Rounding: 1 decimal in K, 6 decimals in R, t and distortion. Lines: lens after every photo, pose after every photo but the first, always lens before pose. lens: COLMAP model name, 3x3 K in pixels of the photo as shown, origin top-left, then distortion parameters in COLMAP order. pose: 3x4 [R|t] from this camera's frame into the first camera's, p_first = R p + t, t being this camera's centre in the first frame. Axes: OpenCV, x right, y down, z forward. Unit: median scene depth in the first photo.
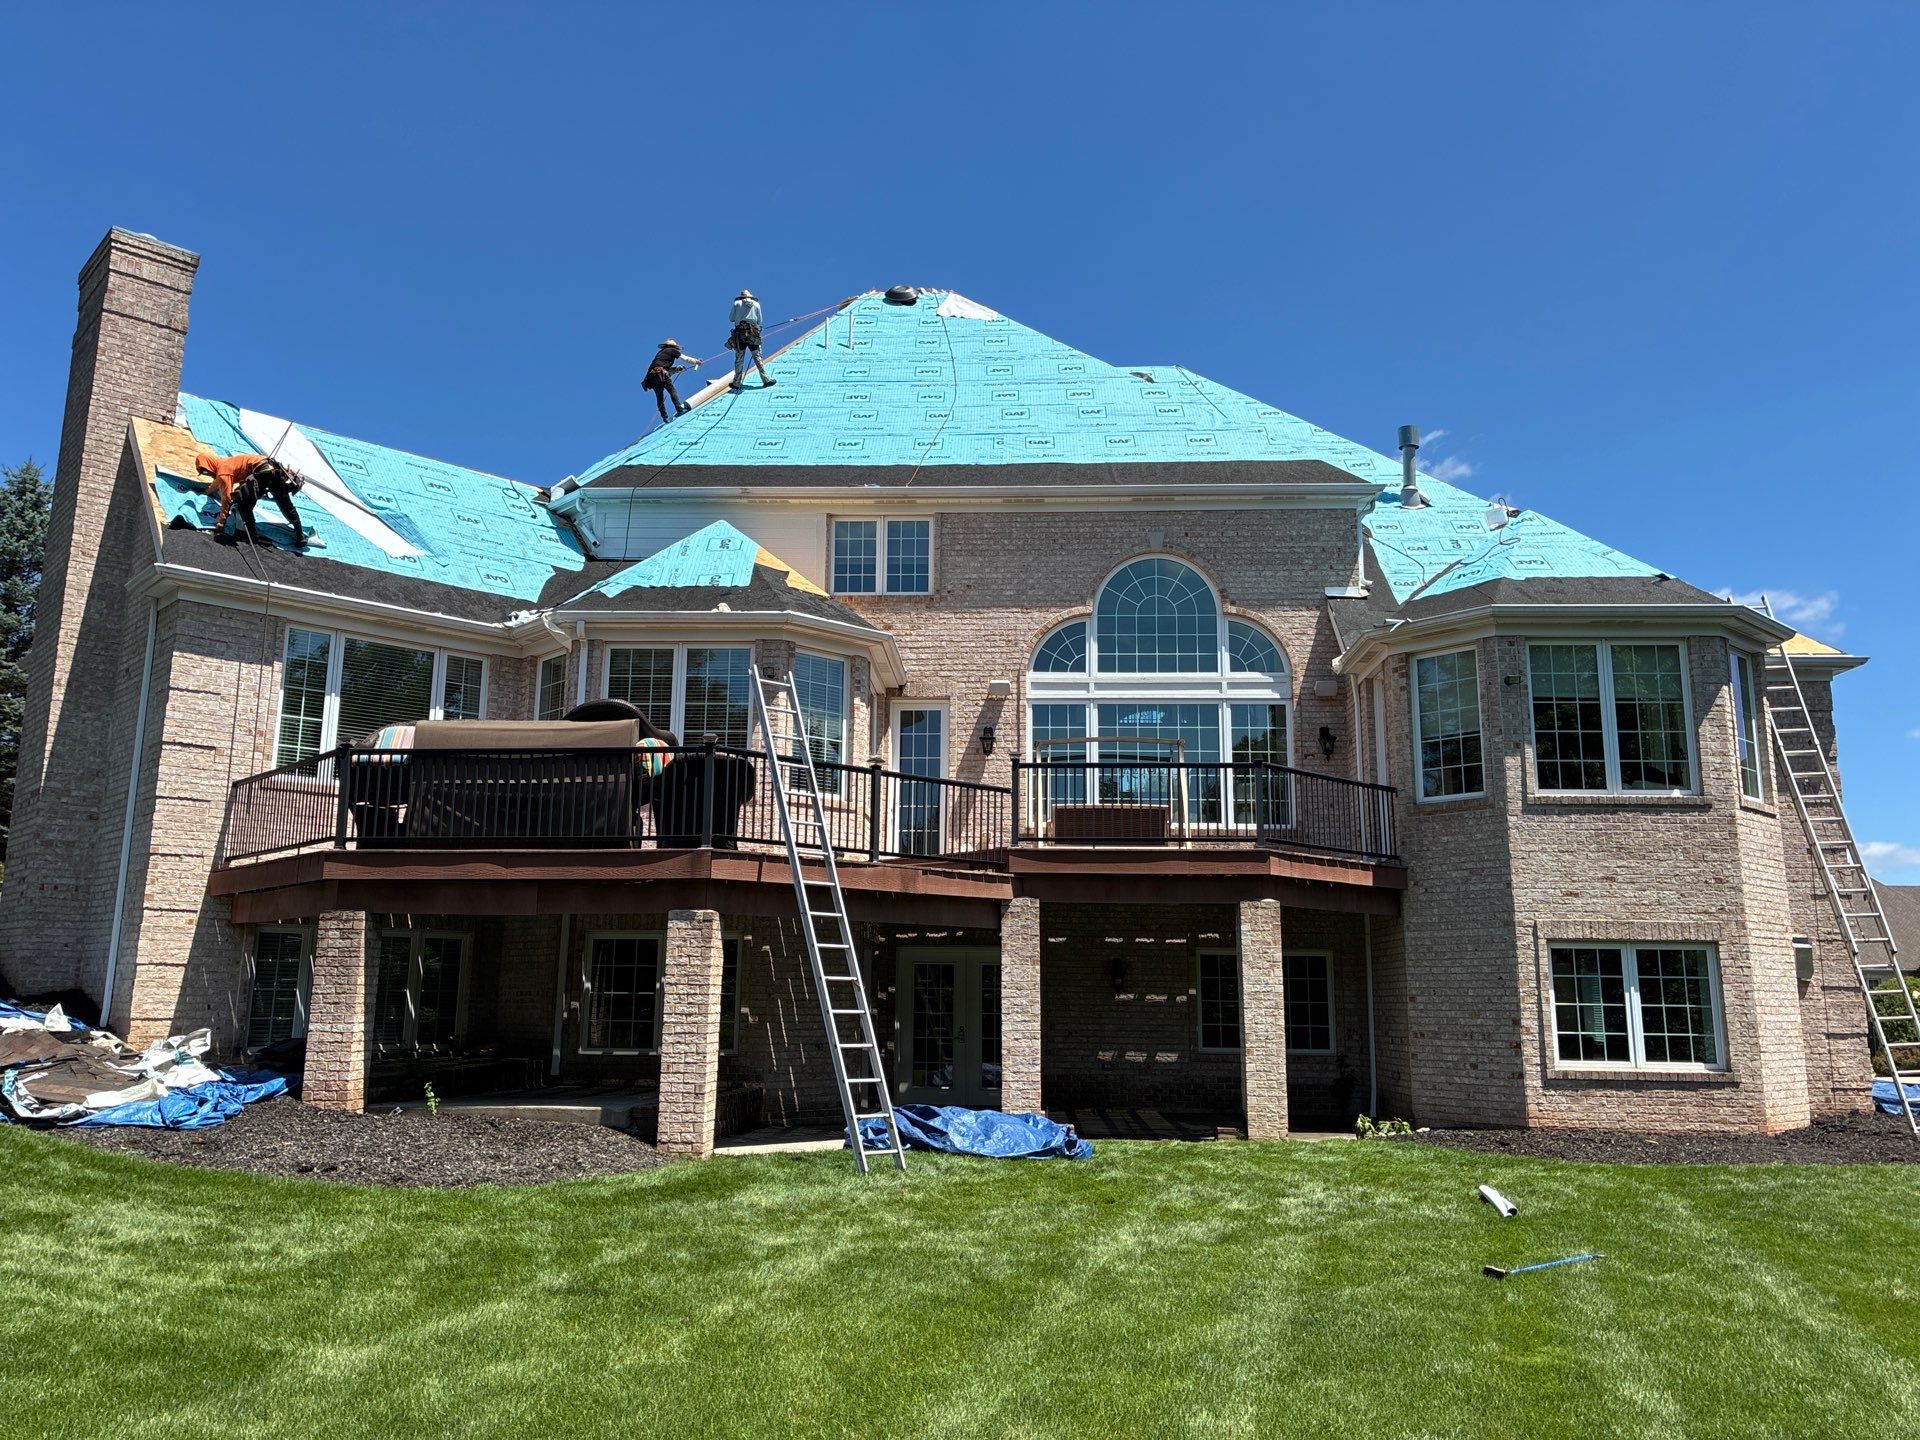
lens RADIAL K [[1408.7, 0, 965.7], [0, 1408.7, 715.4], [0, 0, 1]] dist [0.039176, -0.032609]
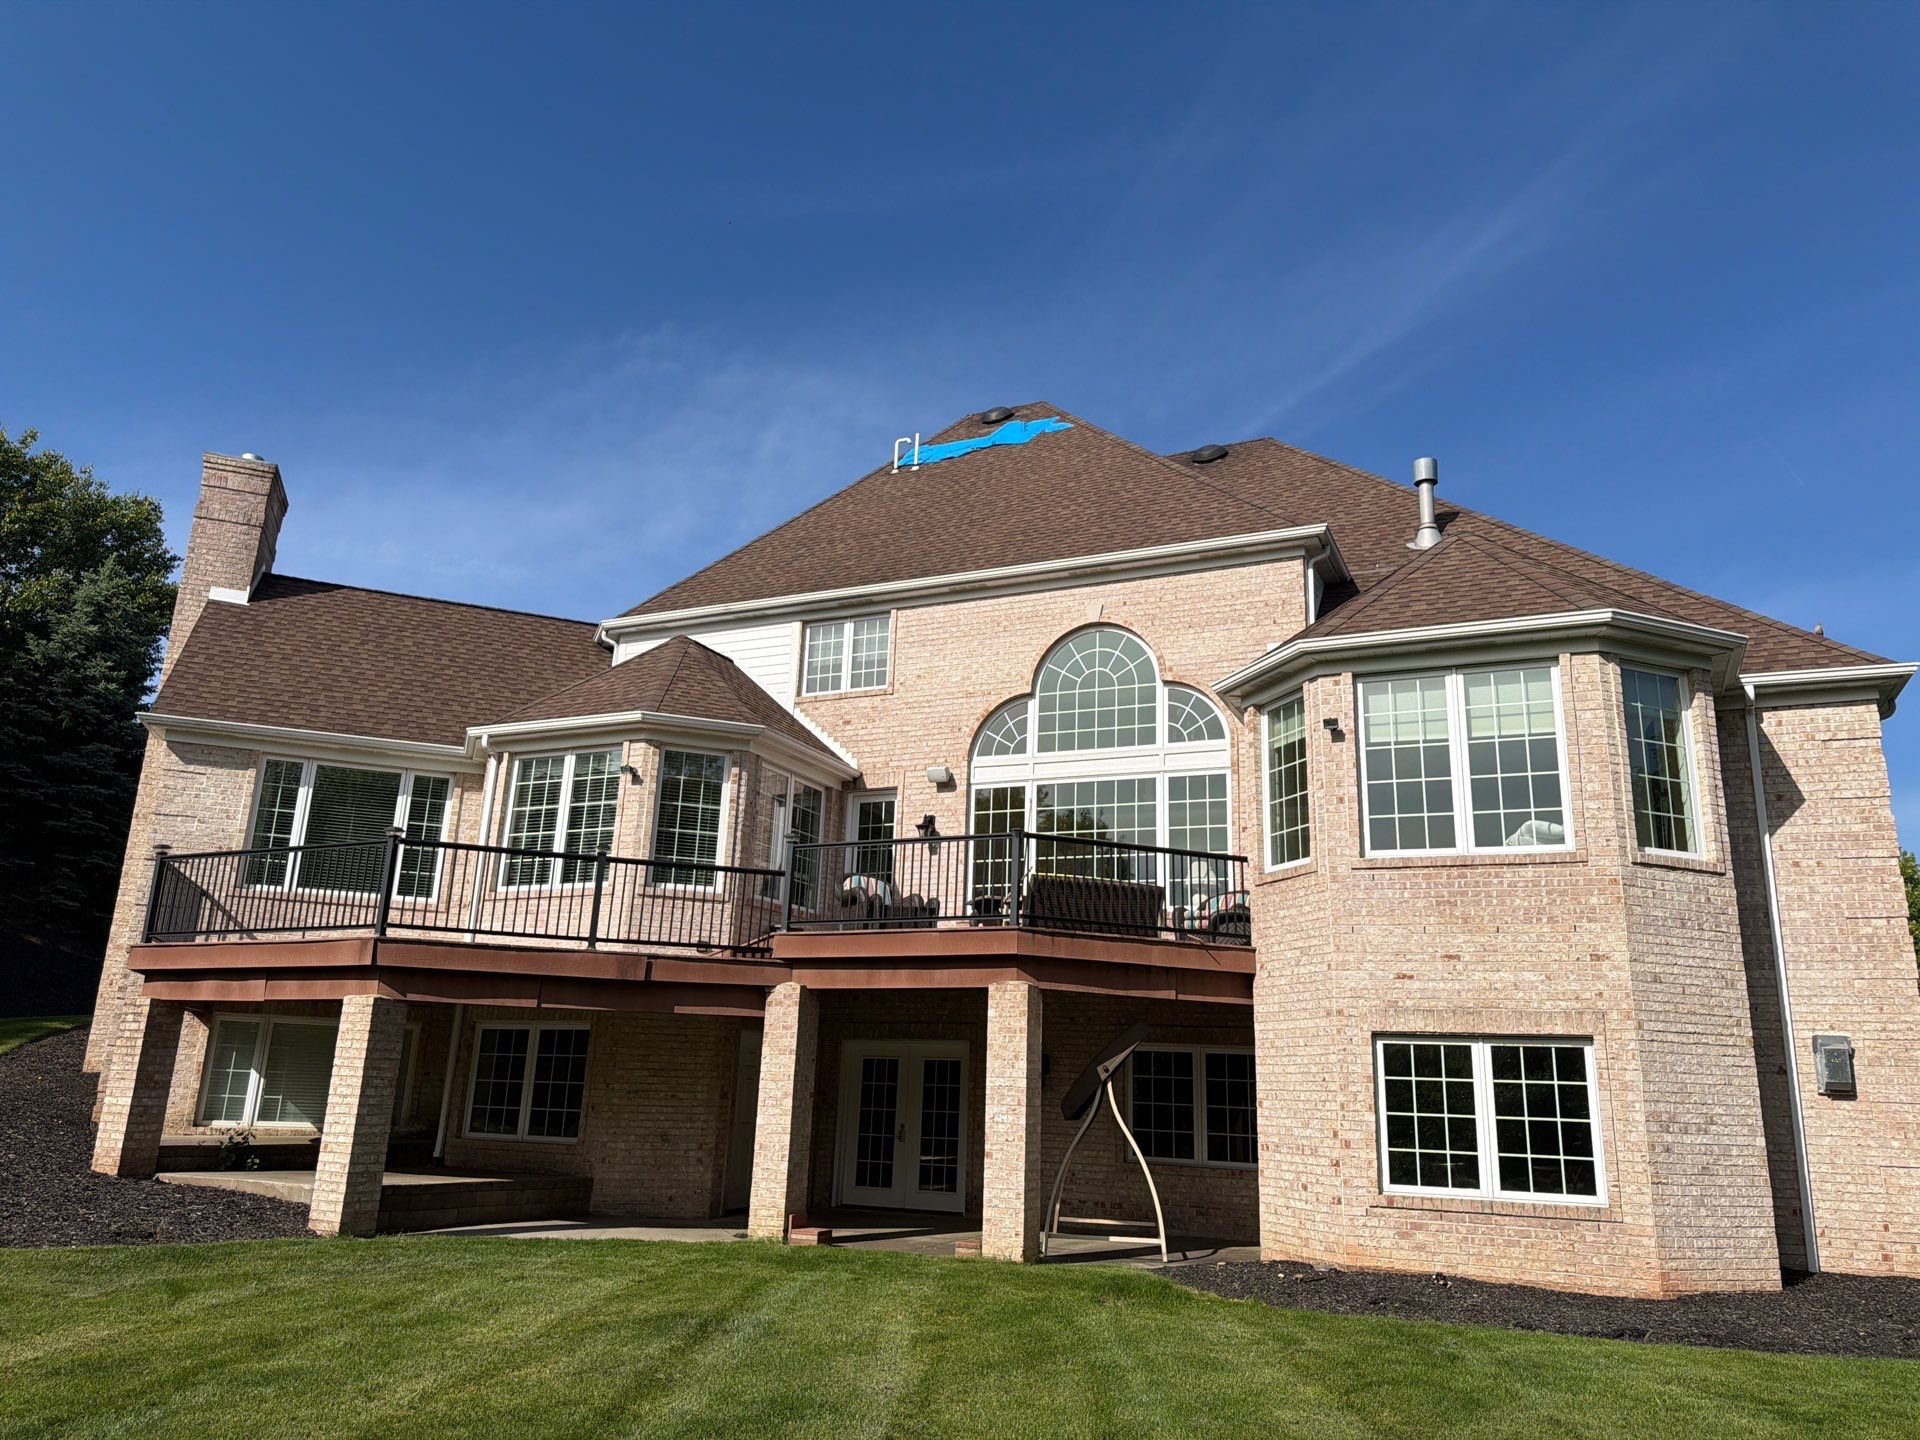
lens RADIAL K [[1316.9, 0, 965.5], [0, 1316.9, 720.3], [0, 0, 1]] dist [0.119399, -0.167428]
pose [[0.932915, -0.076629, -0.351849, 0.461326], [0.045778, 0.994406, -0.095191, 0.038864], [0.357175, 0.072698, 0.931204, 0.168901]]
